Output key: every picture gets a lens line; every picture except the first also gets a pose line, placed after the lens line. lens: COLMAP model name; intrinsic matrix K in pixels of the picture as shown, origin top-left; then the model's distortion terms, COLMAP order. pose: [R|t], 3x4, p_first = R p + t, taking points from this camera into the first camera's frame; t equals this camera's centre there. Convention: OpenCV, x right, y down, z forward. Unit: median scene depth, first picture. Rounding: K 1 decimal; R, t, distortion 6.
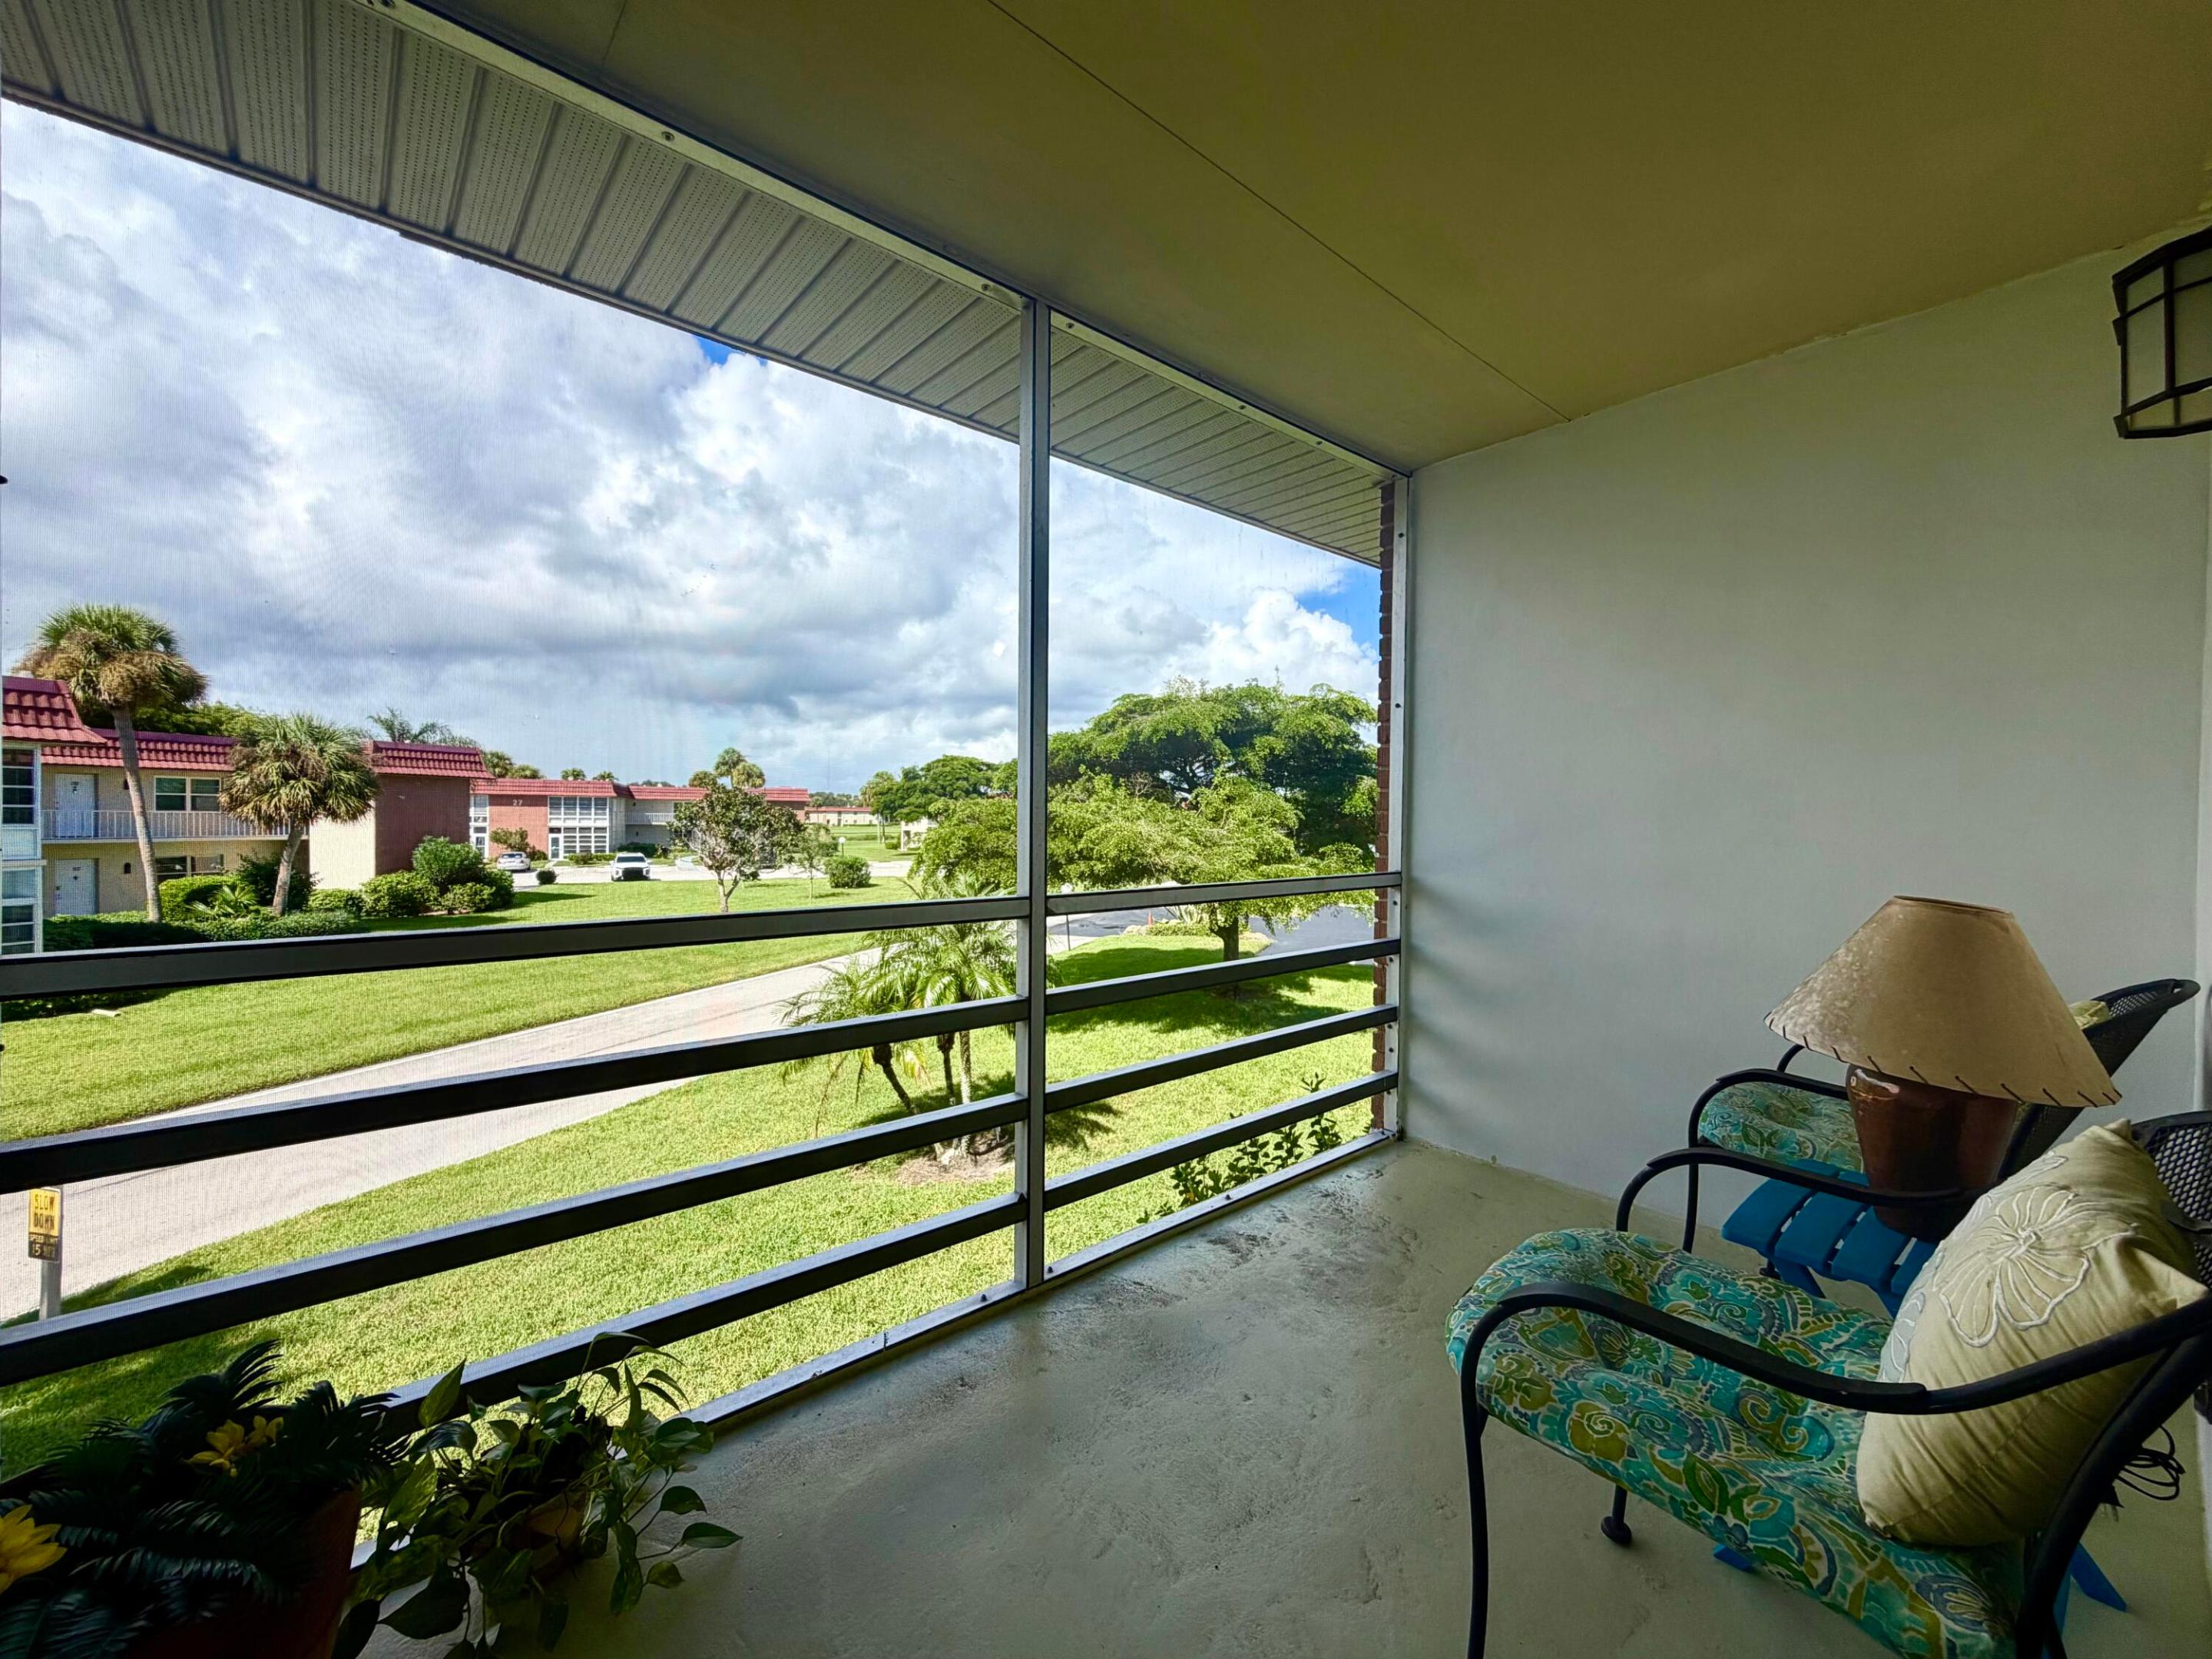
lens RADIAL K [[887.5, 0, 1103.4], [0, 887.5, 817.8], [0, 0, 1]] dist [0.001082, 0.000575]
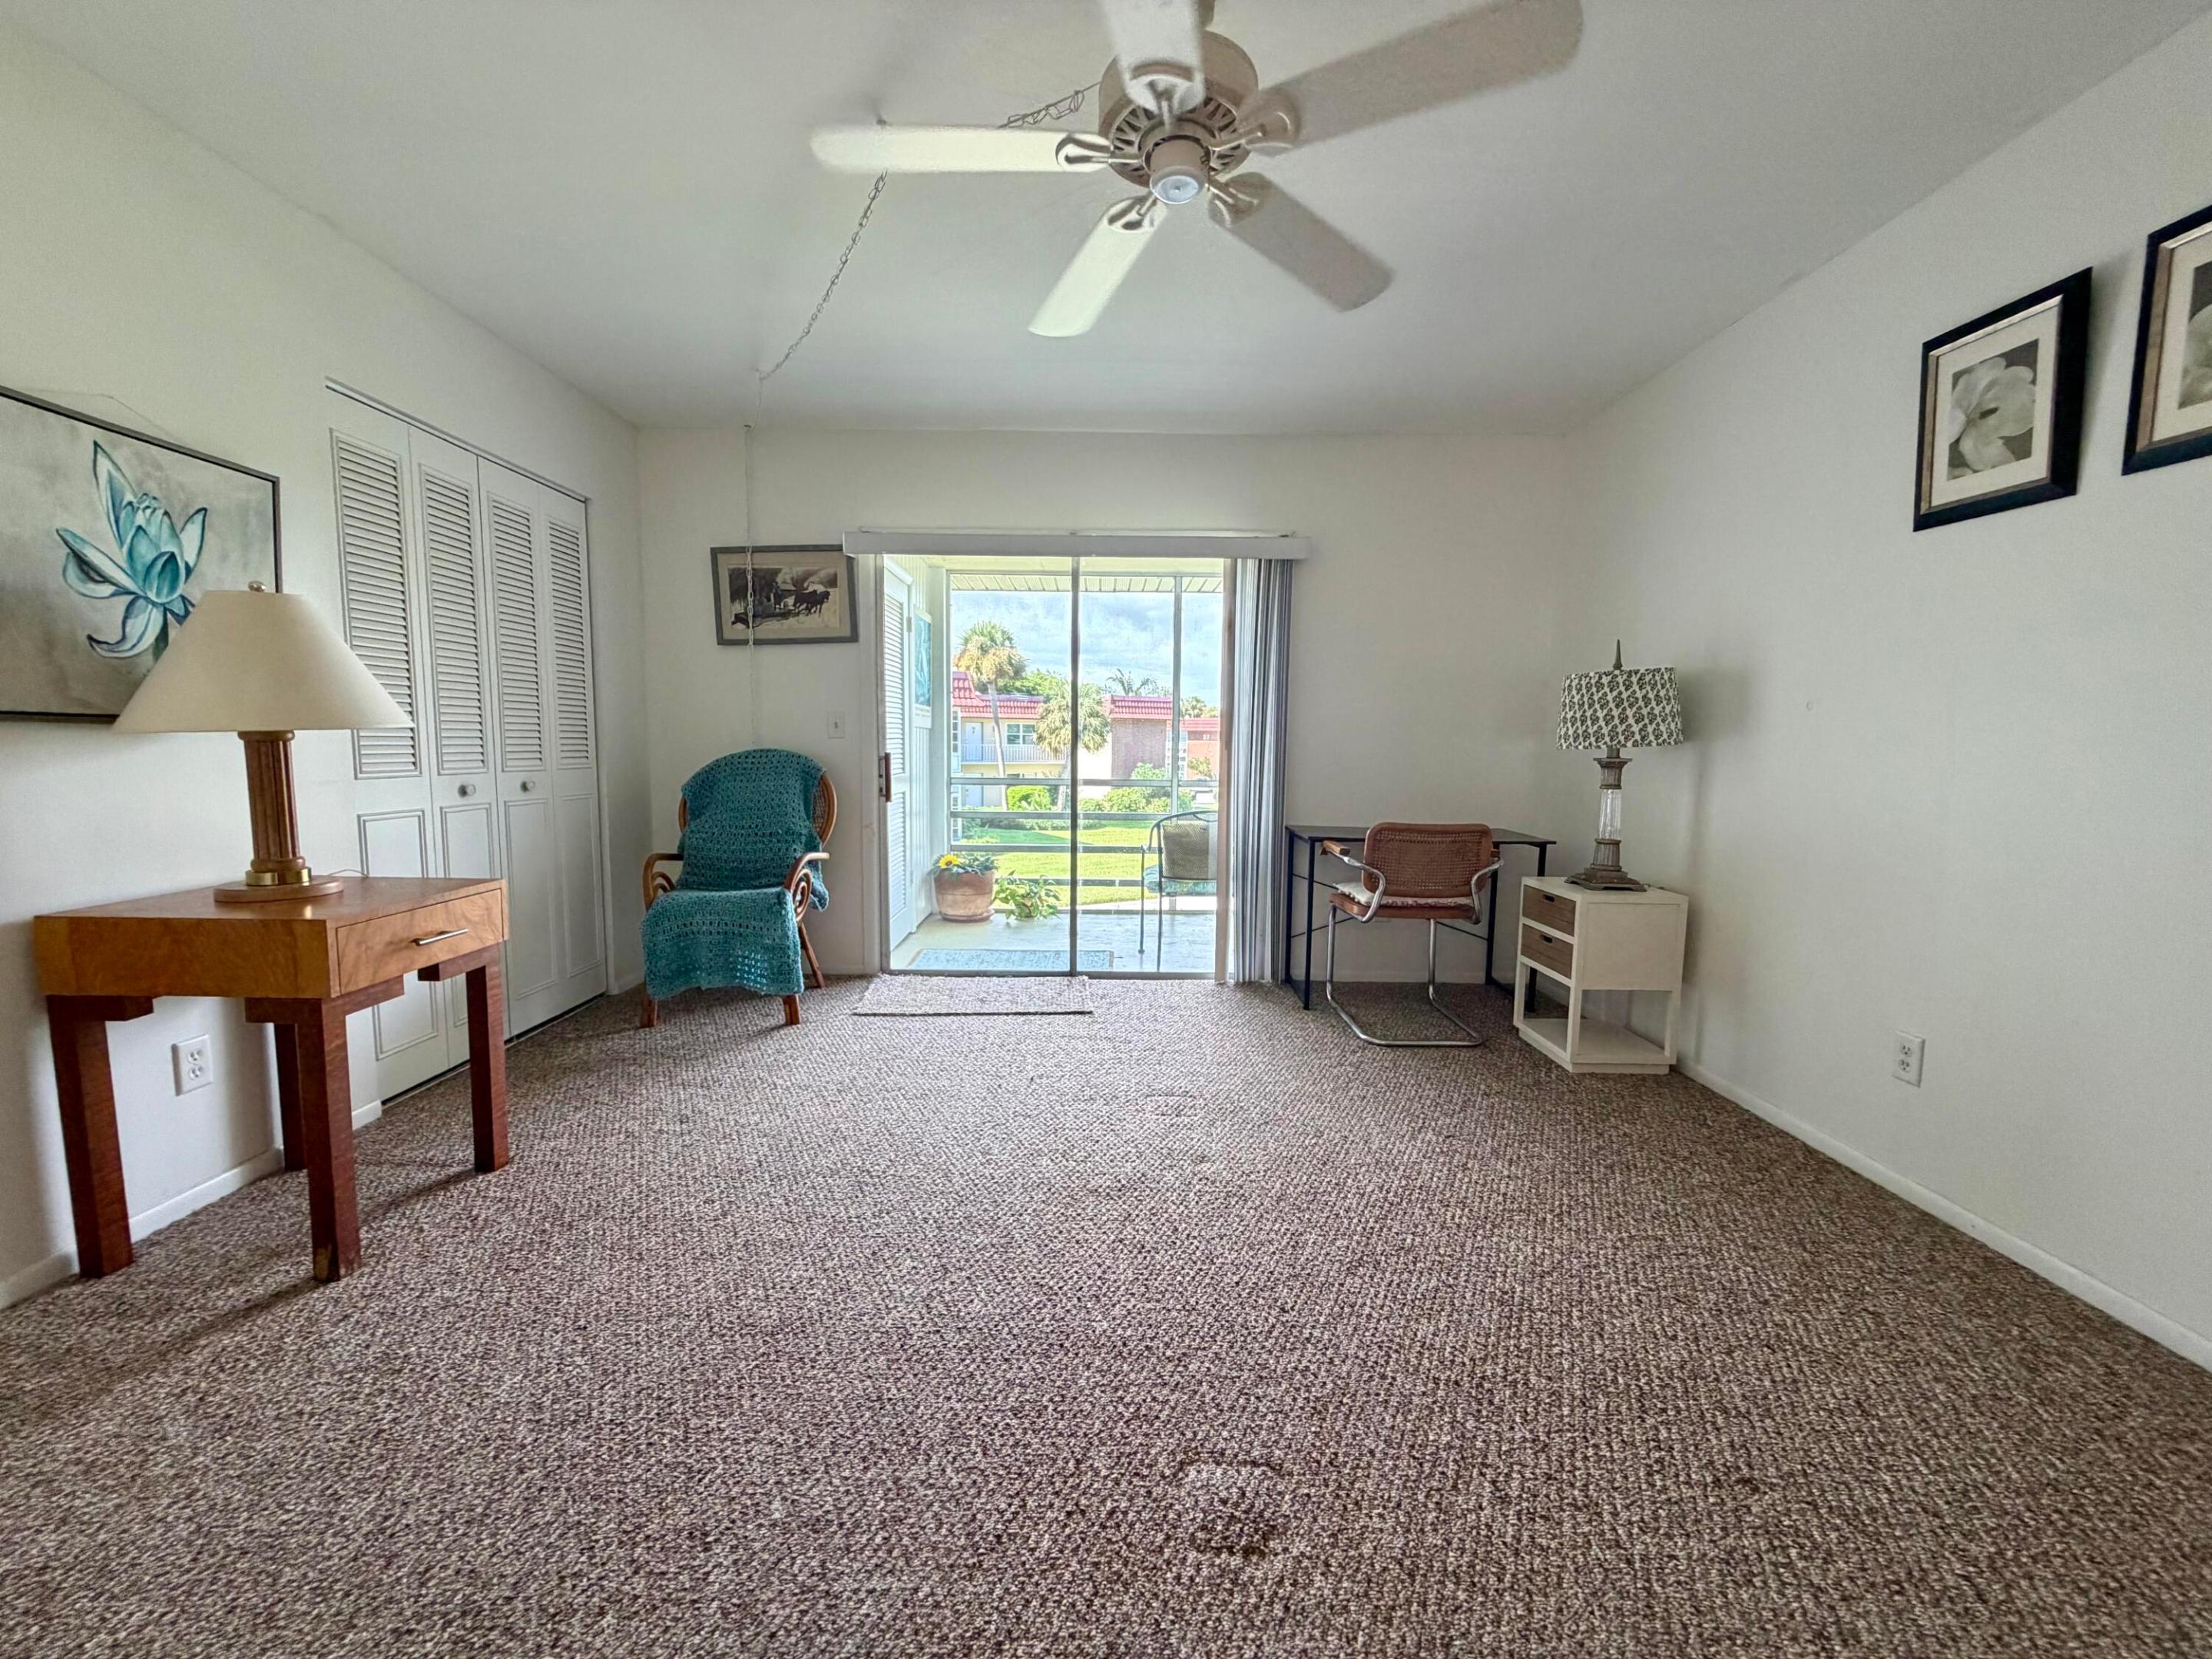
lens RADIAL K [[887.5, 0, 1105.6], [0, 887.5, 821.6], [0, 0, 1]] dist [0.001082, 0.000575]
pose [[0.757537, 0.057997, -0.650211, 0.135635], [-0.005958, 0.996618, 0.081955, -0.001045], [0.652766, -0.058210, 0.755320, -0.116190]]
